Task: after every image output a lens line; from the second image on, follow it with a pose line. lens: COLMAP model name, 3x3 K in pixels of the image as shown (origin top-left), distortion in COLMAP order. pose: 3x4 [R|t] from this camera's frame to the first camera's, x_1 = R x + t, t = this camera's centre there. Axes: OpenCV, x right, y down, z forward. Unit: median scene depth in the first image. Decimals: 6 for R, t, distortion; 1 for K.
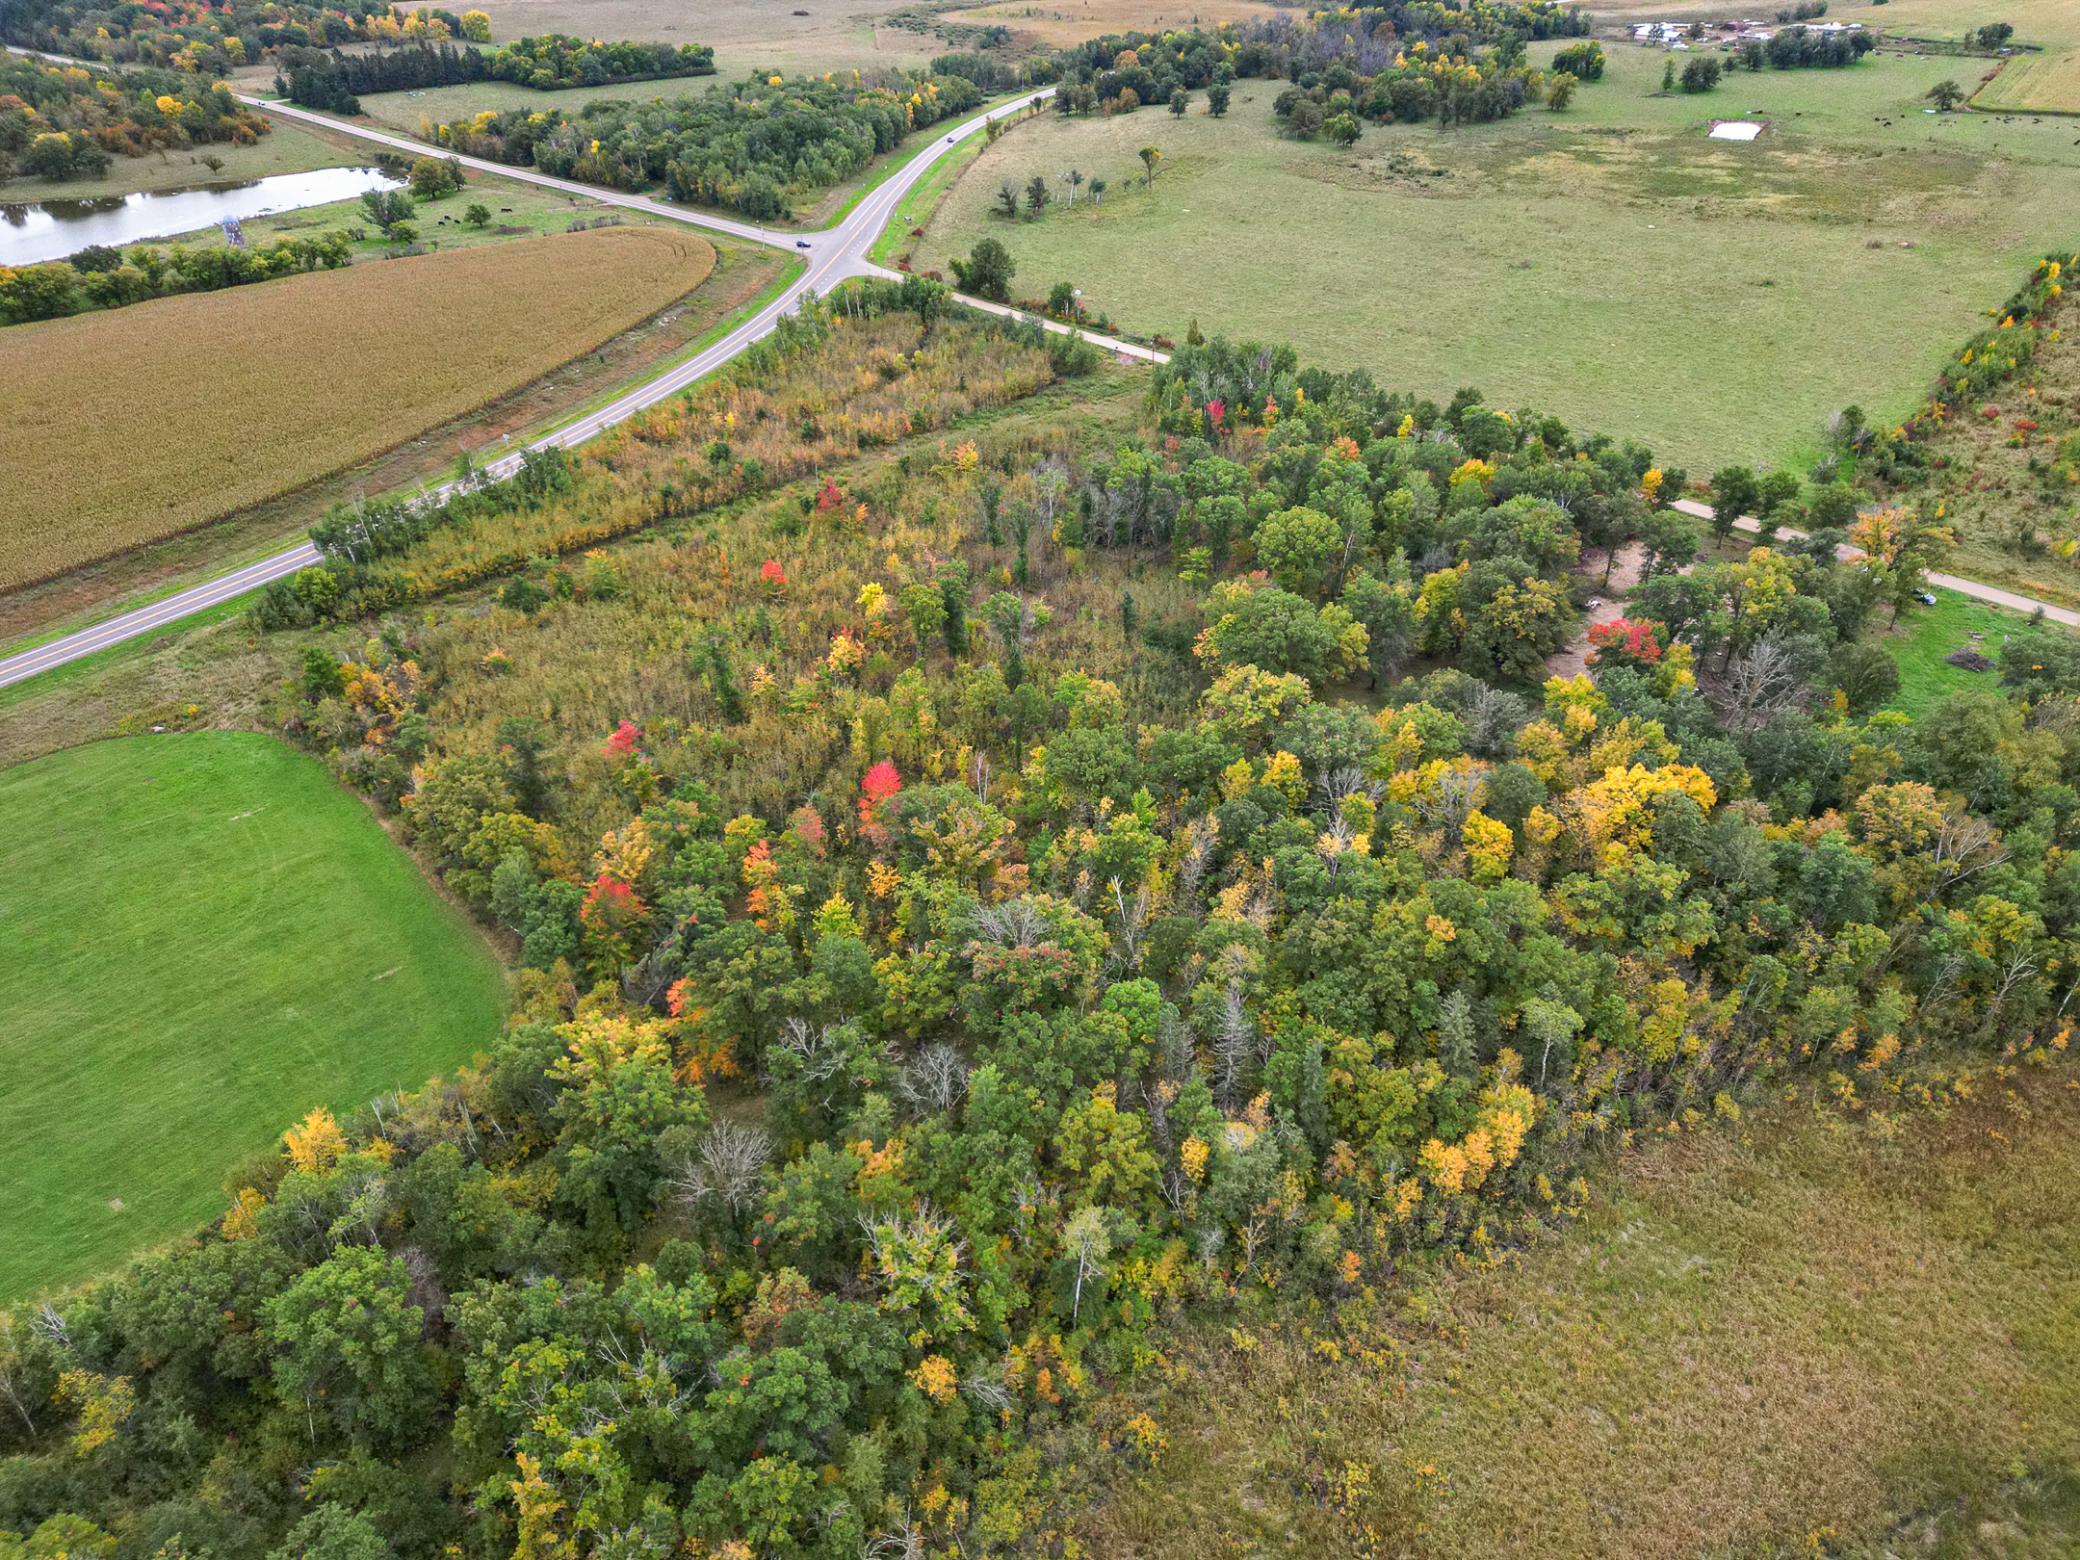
lens RADIAL K [[1455.2, 0, 1037.3], [0, 1455.2, 766.3], [0, 0, 1]] dist [0.062049, -0.048546]
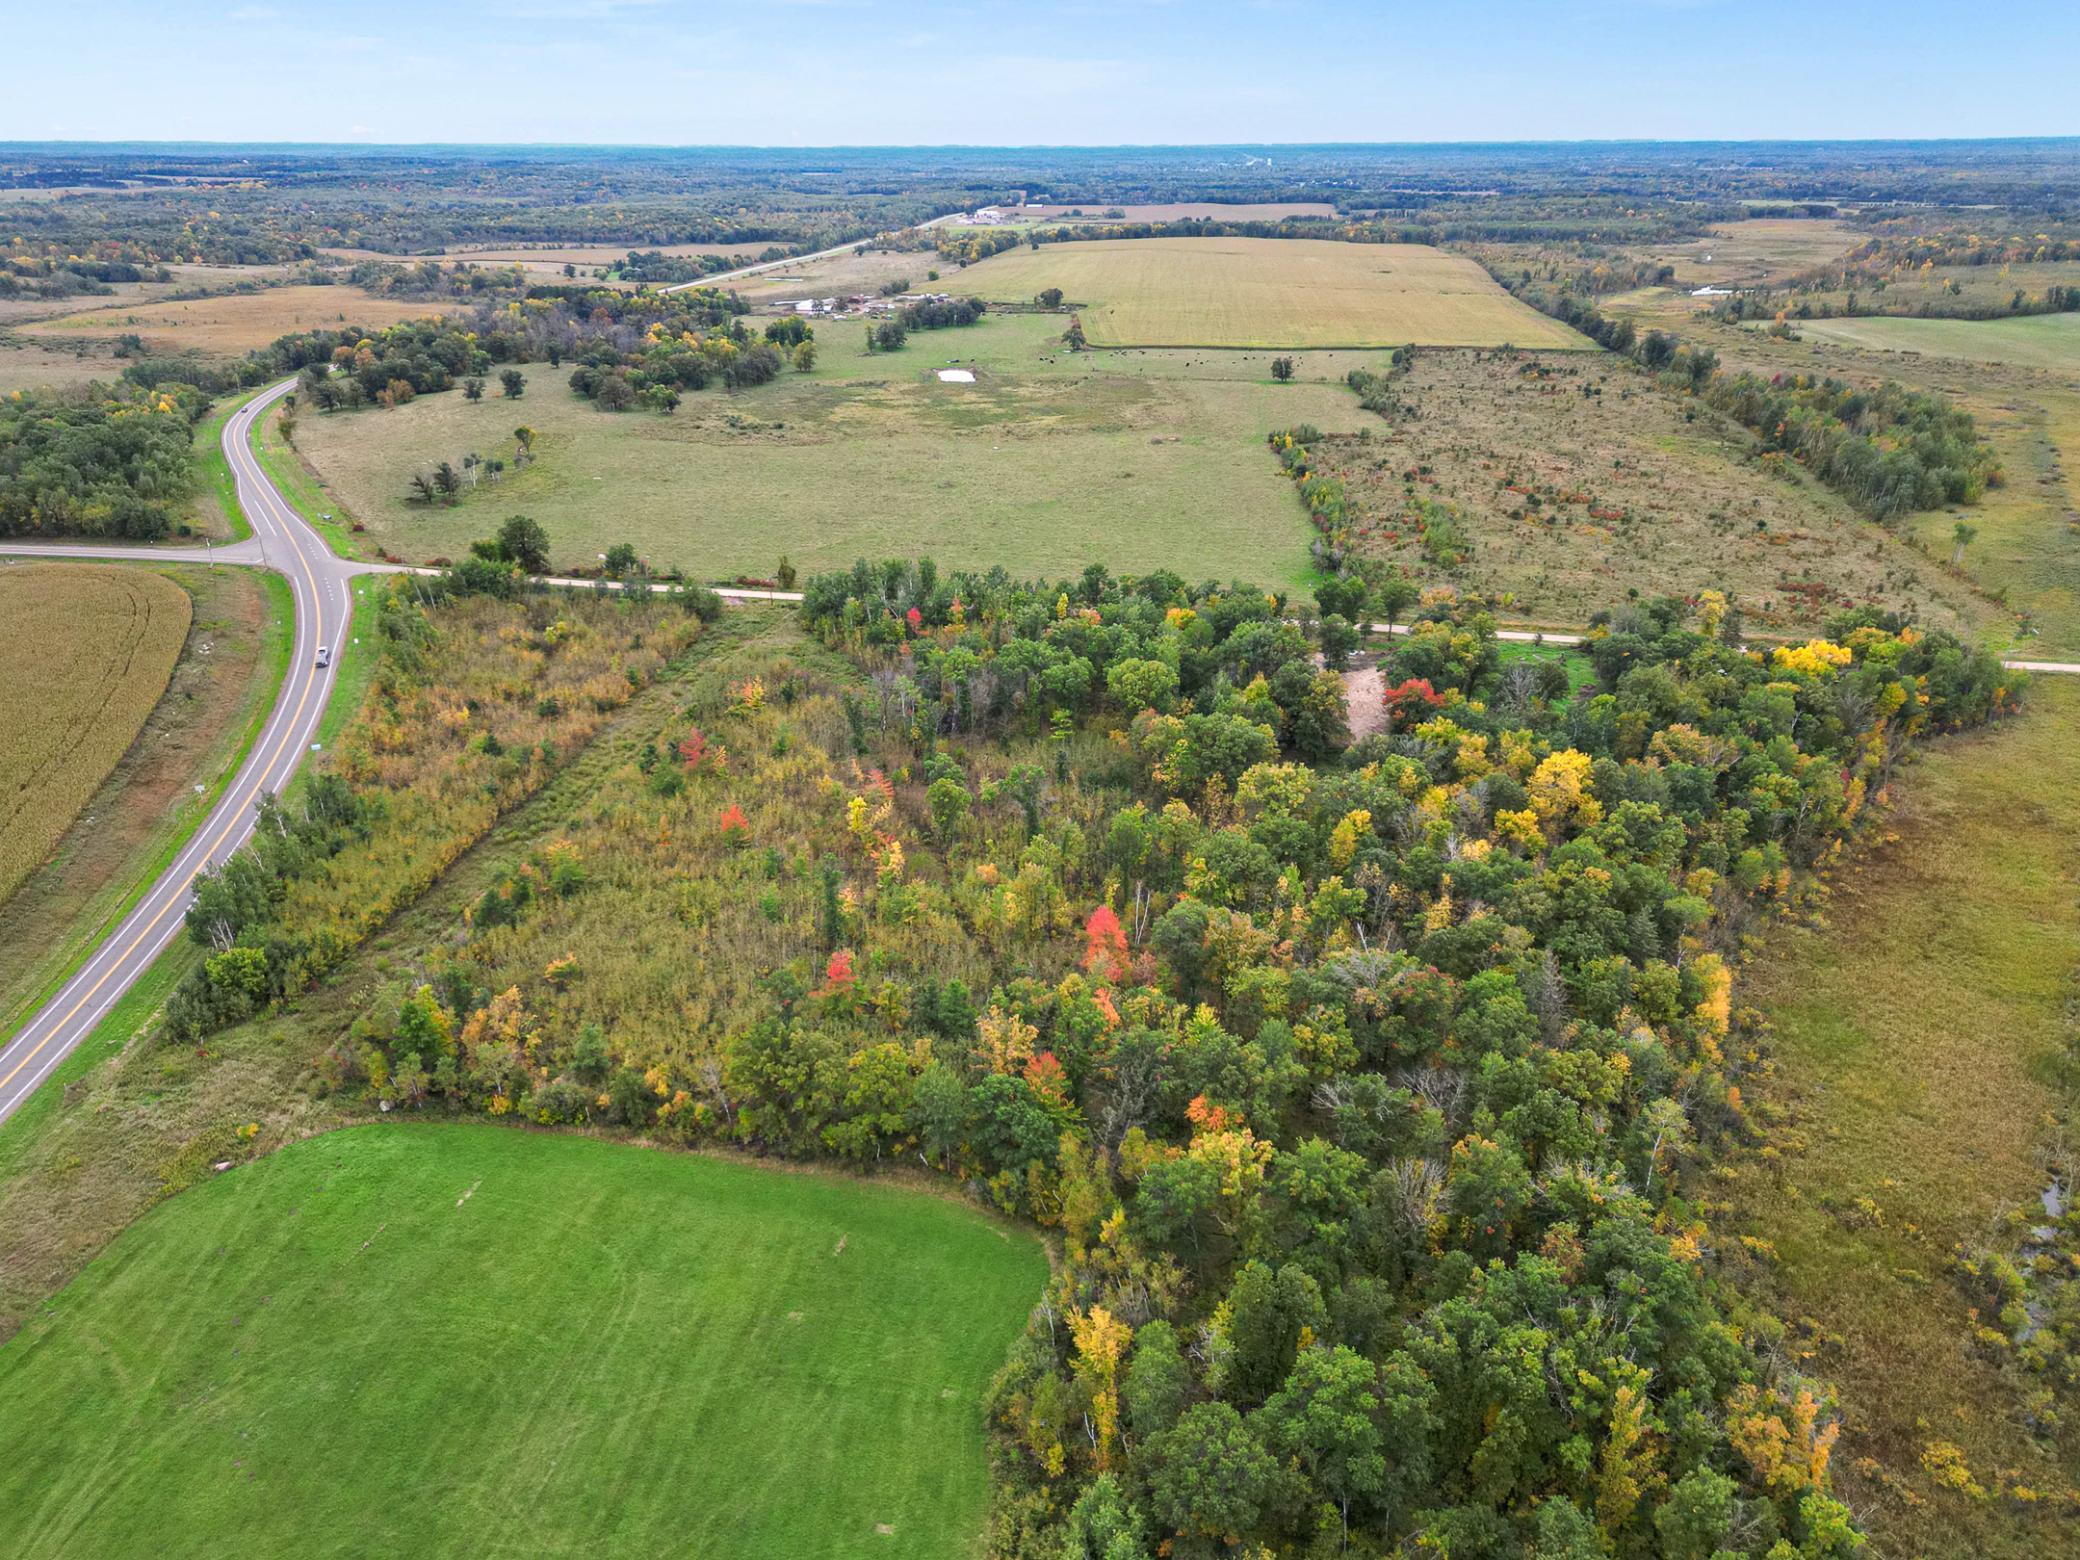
lens RADIAL K [[1473.2, 0, 1034.4], [0, 1473.2, 777.9], [0, 0, 1]] dist [0.072336, -0.065302]
pose [[0.809643, -0.227611, 0.540991, -0.488996], [0.312901, 0.947220, -0.069762, -0.023363], [-0.496559, 0.225759, 0.838130, 0.047880]]
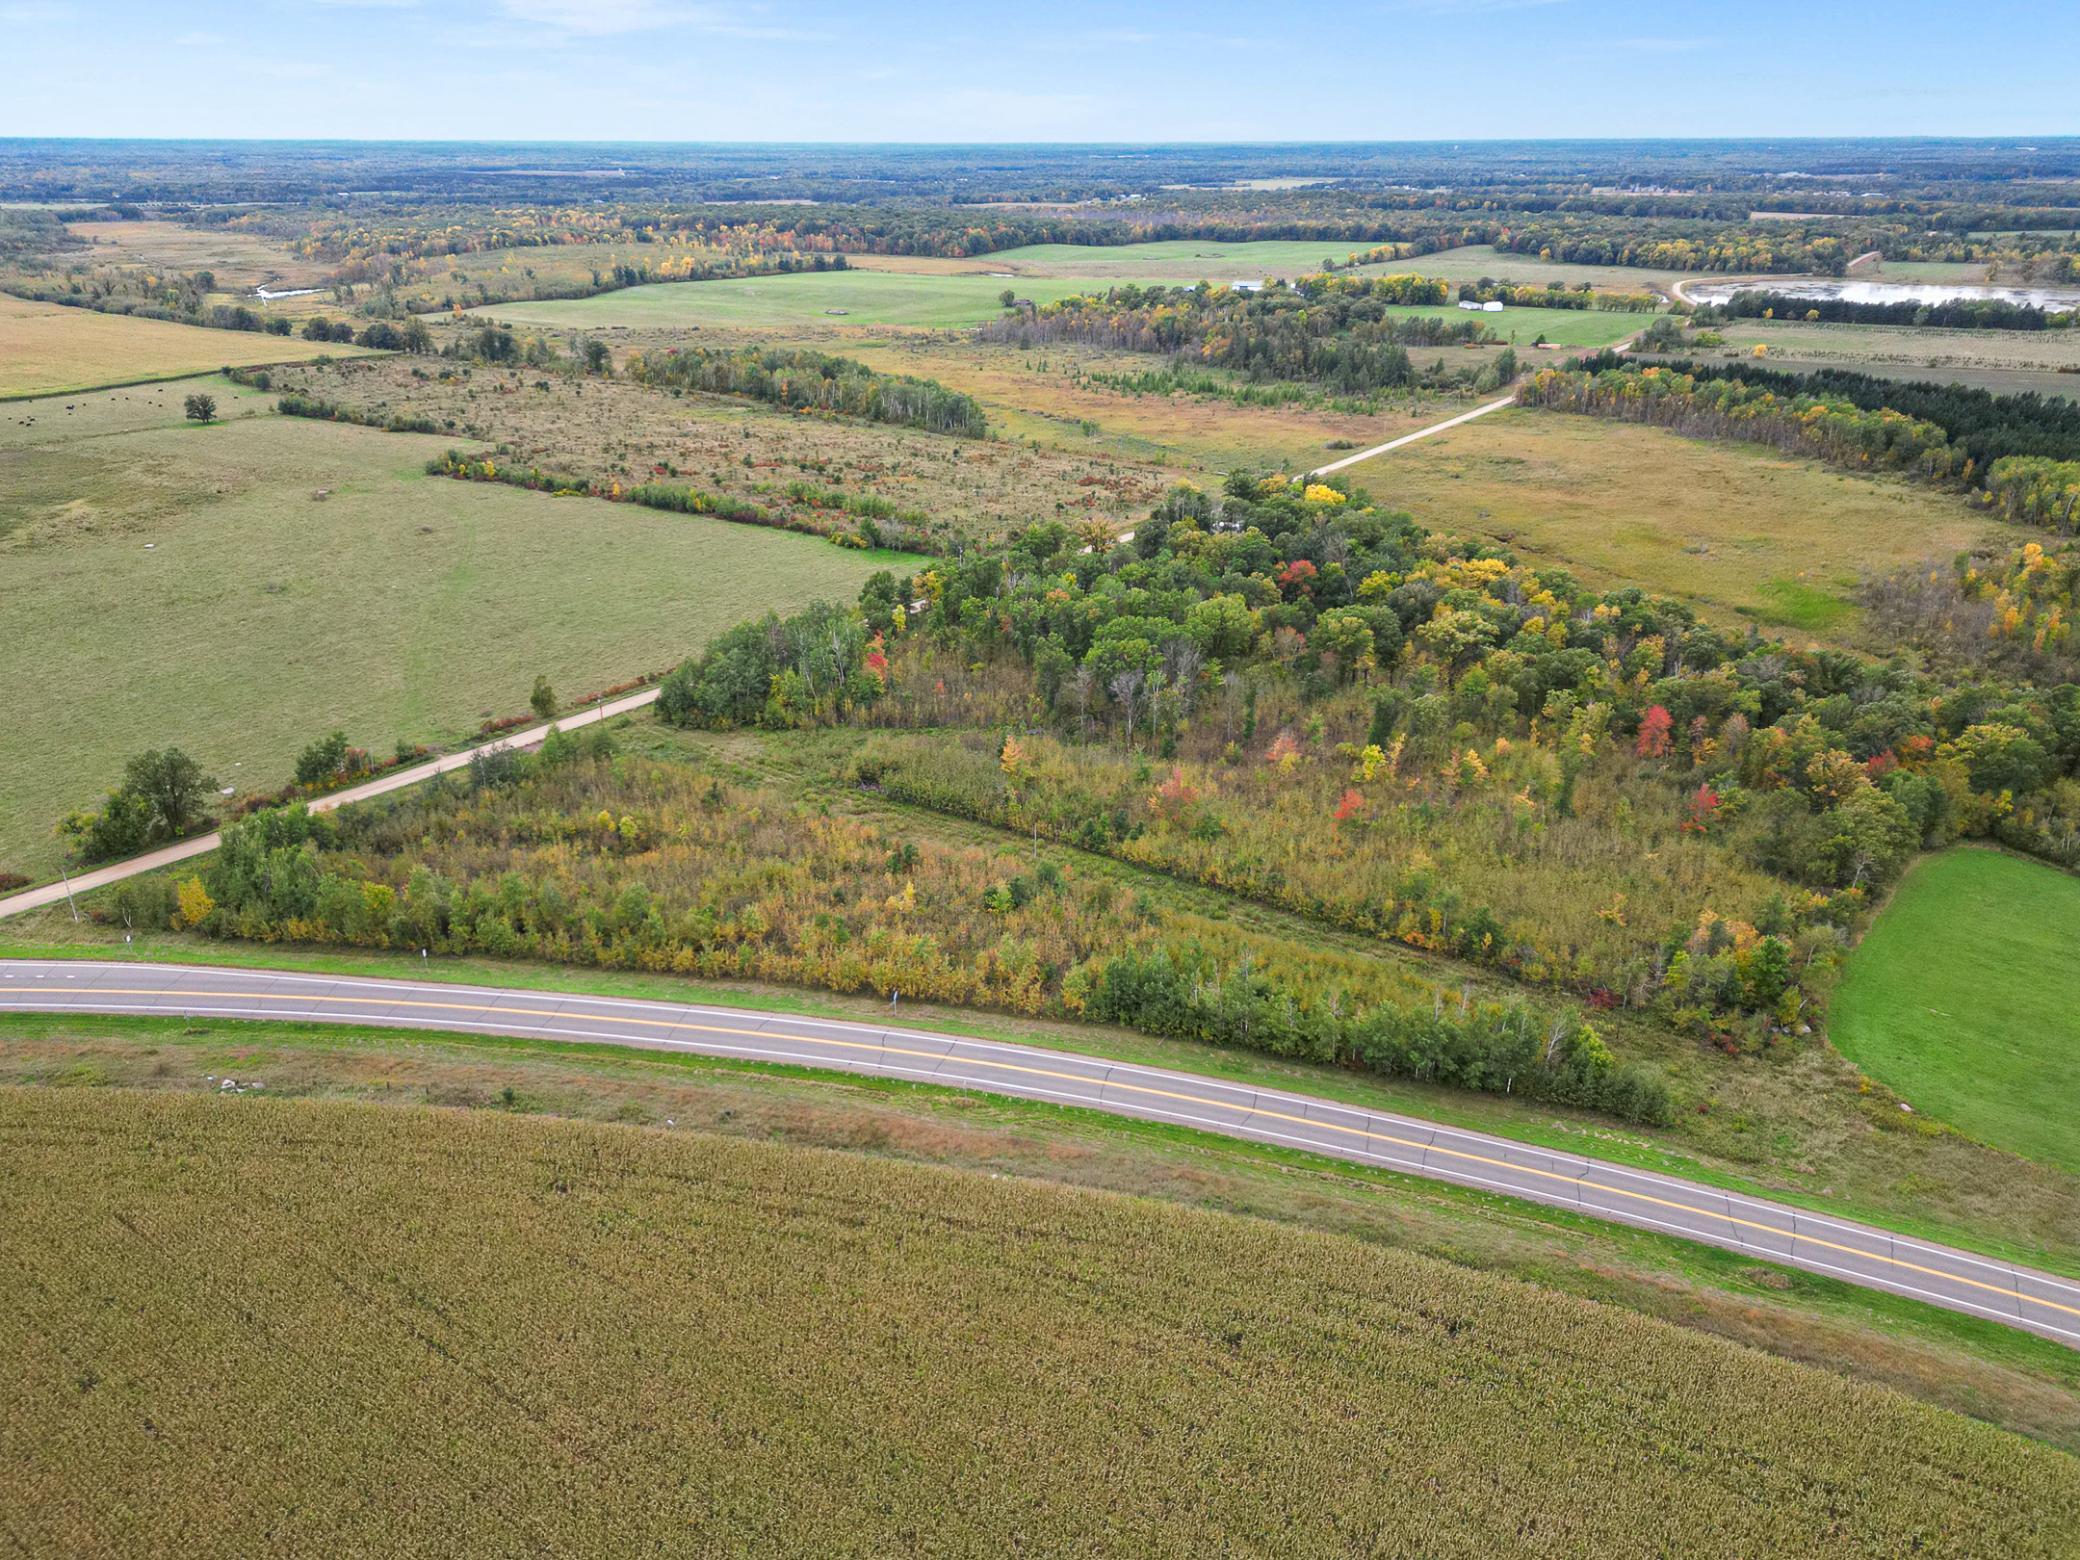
lens RADIAL K [[1464.5, 0, 1030.2], [0, 1464.5, 775.5], [0, 0, 1]] dist [0.071185, -0.060162]
pose [[-0.147493, -0.385894, 0.910676, -0.945672], [0.531729, 0.745431, 0.401991, -0.597359], [-0.833972, 0.543524, 0.095246, 0.954987]]
